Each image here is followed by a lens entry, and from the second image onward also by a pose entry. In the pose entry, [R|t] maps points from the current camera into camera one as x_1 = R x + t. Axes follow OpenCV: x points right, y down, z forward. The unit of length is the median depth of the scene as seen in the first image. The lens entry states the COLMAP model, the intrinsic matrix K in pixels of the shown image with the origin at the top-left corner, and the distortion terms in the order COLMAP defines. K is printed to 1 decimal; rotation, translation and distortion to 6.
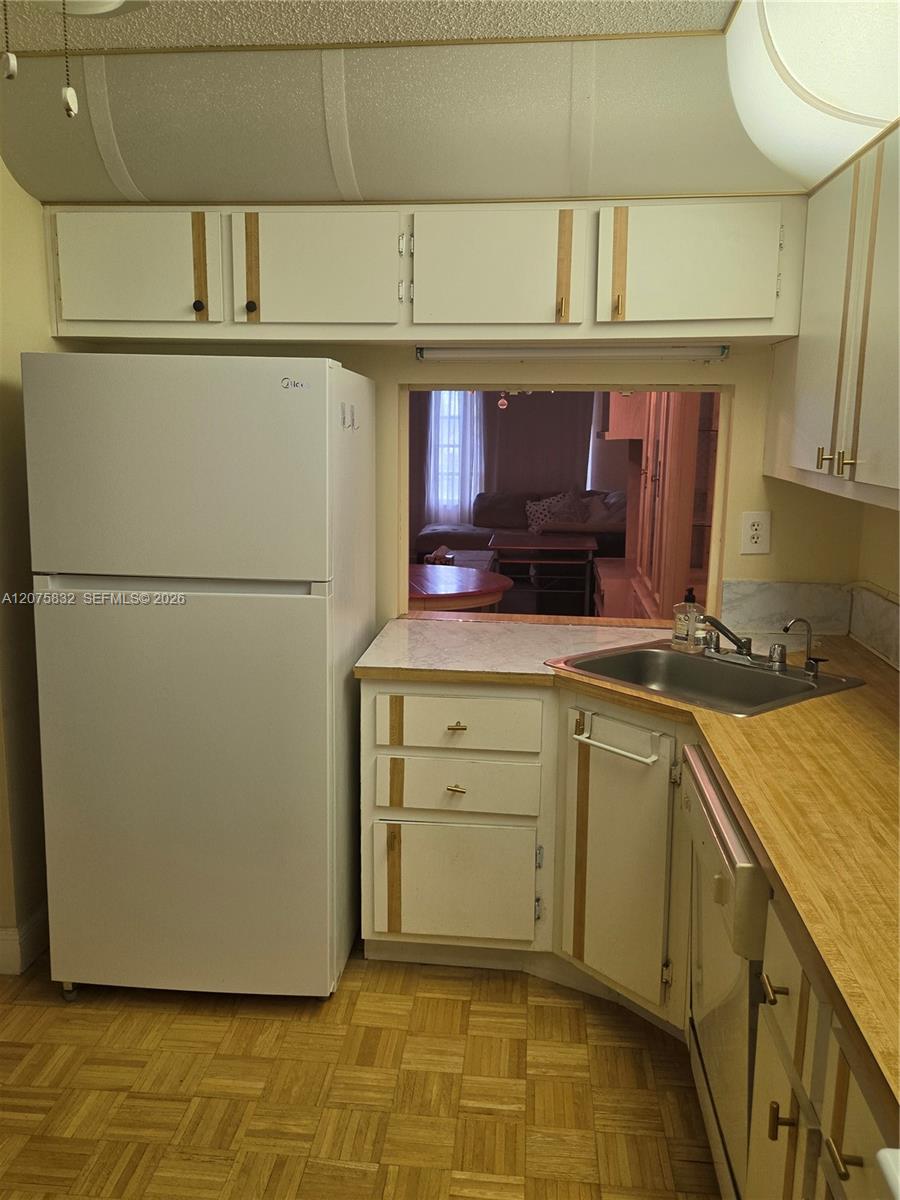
lens RADIAL K [[937.4, 0, 454.0], [0, 937.4, 582.0], [0, 0, 1]] dist [0.078060, -0.003472]
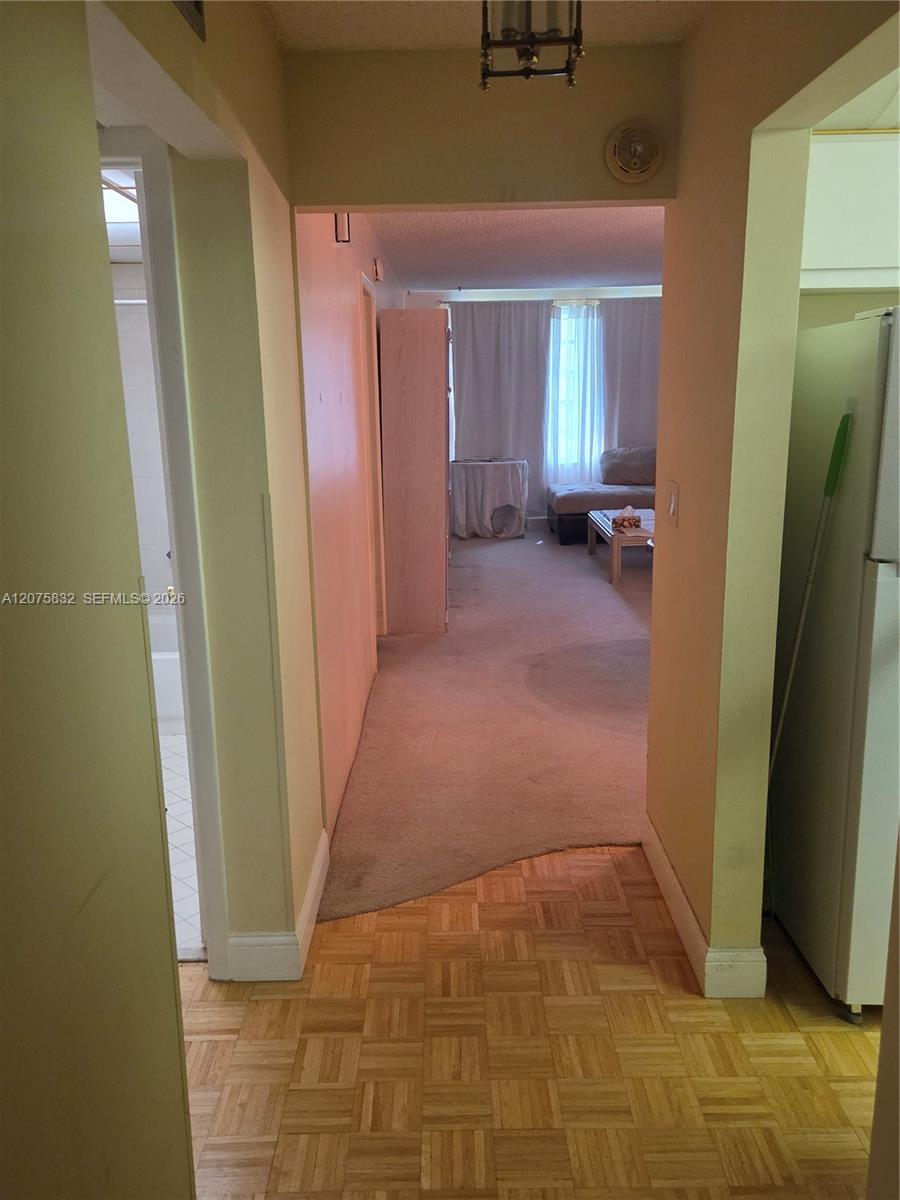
lens RADIAL K [[937.4, 0, 454.0], [0, 937.4, 582.0], [0, 0, 1]] dist [0.078060, -0.003472]
pose [[0.995575, -0.043970, 0.083052, -0.226494], [0.040028, 0.998018, 0.048552, -0.012319], [-0.085022, -0.045013, 0.995362, 0.036531]]
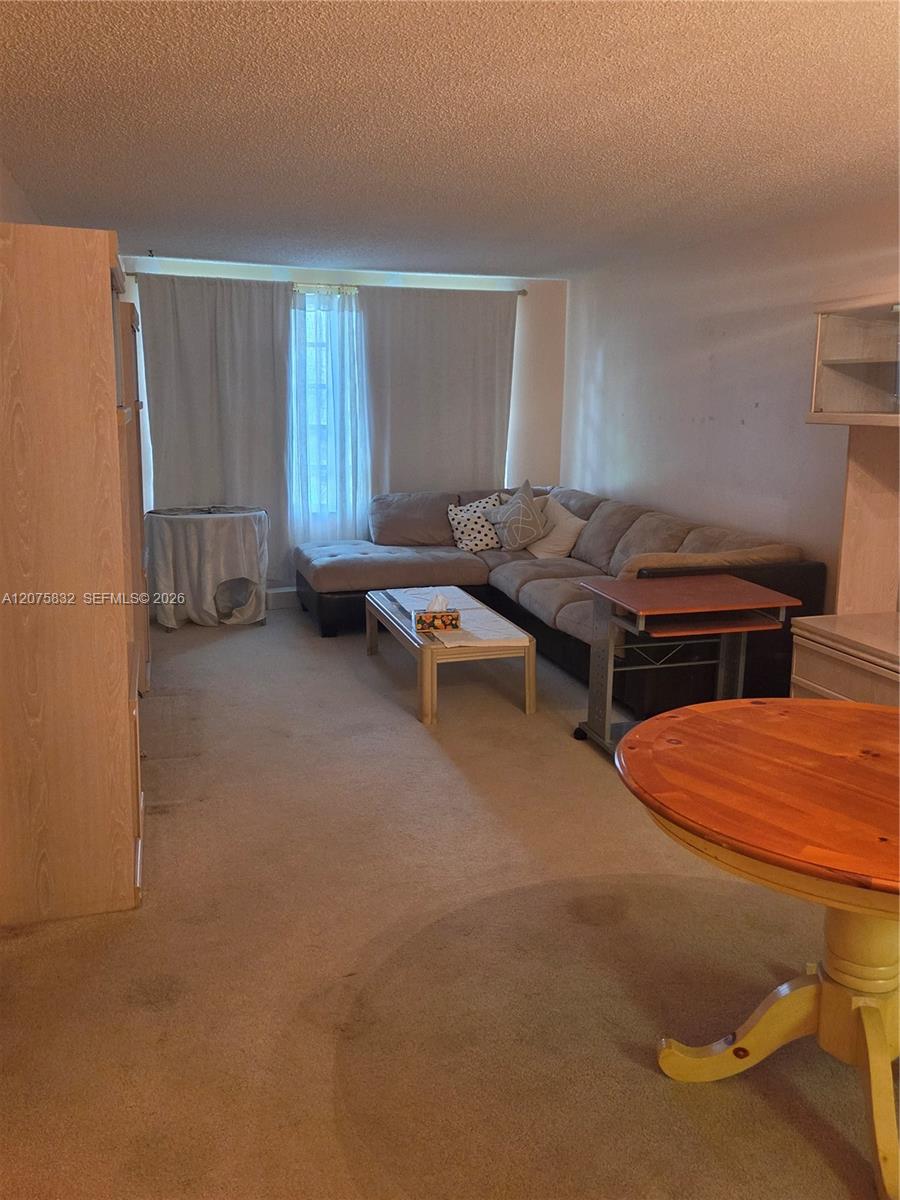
lens RADIAL K [[937.4, 0, 454.0], [0, 937.4, 582.0], [0, 0, 1]] dist [0.078060, -0.003472]
pose [[0.924793, -0.071206, 0.373749, -0.193408], [0.059207, 0.997297, 0.043504, -0.060585], [-0.375836, -0.018103, 0.926509, 0.344255]]
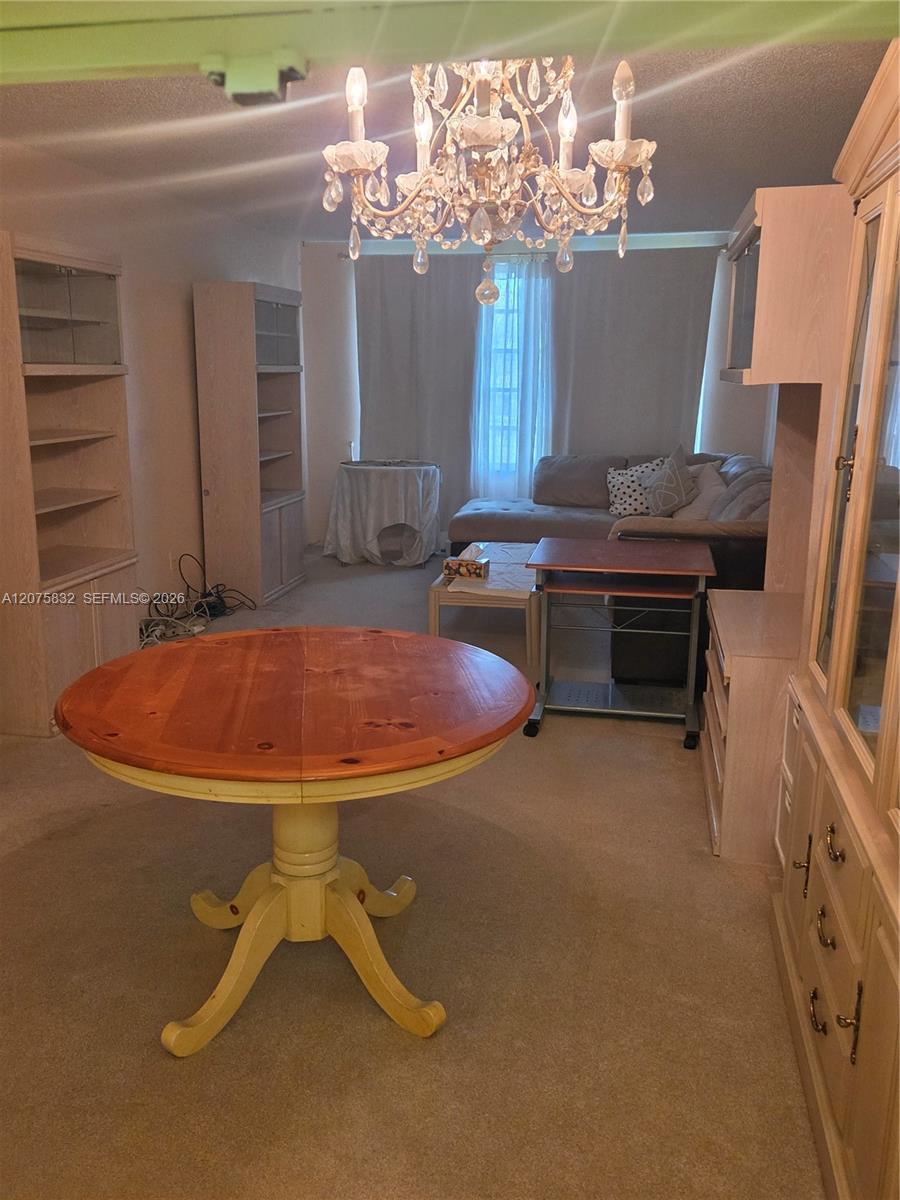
lens RADIAL K [[952.8, 0, 455.3], [0, 952.8, 572.7], [0, 0, 1]] dist [0.044757, -0.001133]
pose [[0.994867, 0.018148, -0.099547, 0.036145], [-0.013275, 0.998691, 0.049398, -0.042705], [0.100313, -0.047823, 0.993806, 0.272207]]
